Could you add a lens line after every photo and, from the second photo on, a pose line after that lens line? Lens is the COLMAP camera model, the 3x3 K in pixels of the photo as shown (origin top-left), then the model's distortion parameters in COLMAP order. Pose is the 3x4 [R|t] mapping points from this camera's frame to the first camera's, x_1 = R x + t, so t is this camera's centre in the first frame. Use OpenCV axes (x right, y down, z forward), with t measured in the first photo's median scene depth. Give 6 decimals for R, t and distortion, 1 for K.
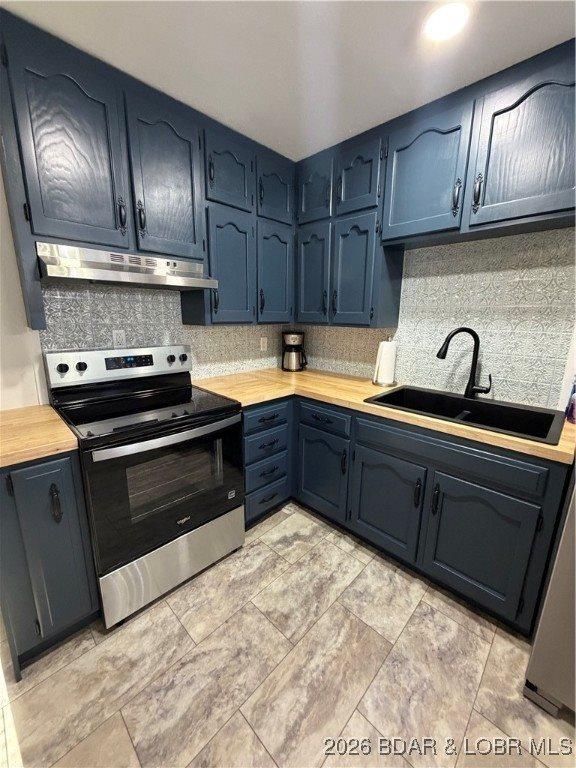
lens RADIAL K [[305.3, 0, 288.0], [0, 305.3, 382.5], [0, 0, 1]] dist [0.000111, -0.000633]
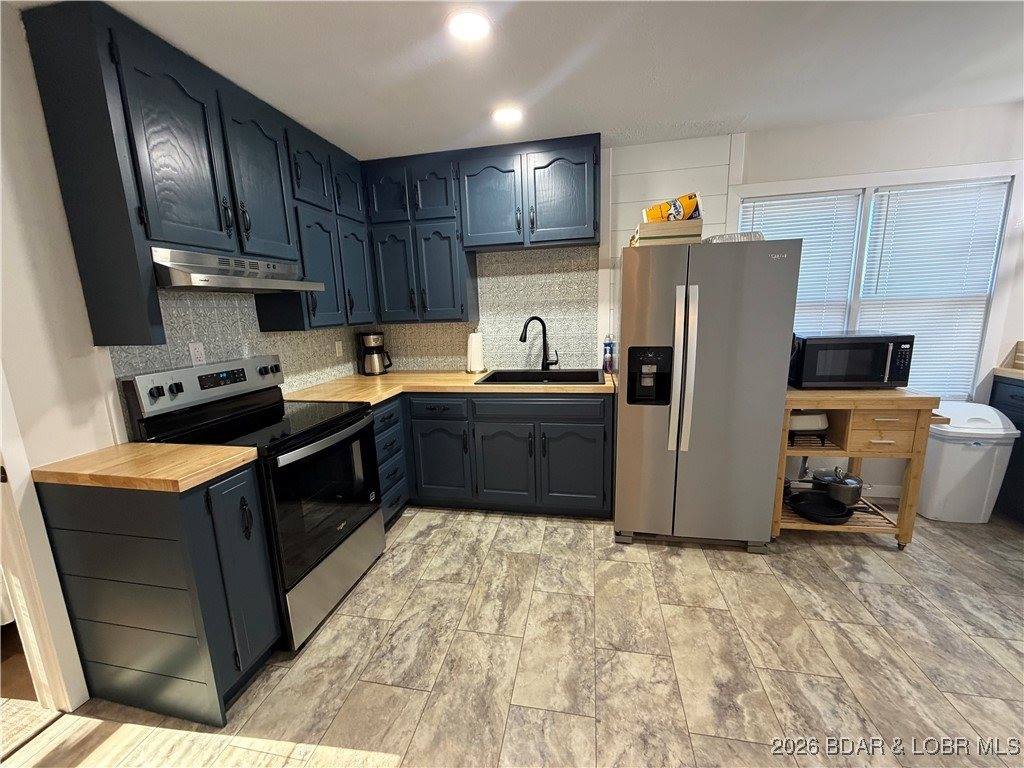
lens RADIAL K [[407.0, 0, 509.5], [0, 407.0, 384.0], [0, 0, 1]] dist [0.000111, -0.000633]
pose [[0.837165, -0.143777, 0.527715, -0.504337], [0.164549, 0.986339, 0.007692, 0.078487], [-0.521612, 0.080396, 0.849387, -0.420891]]
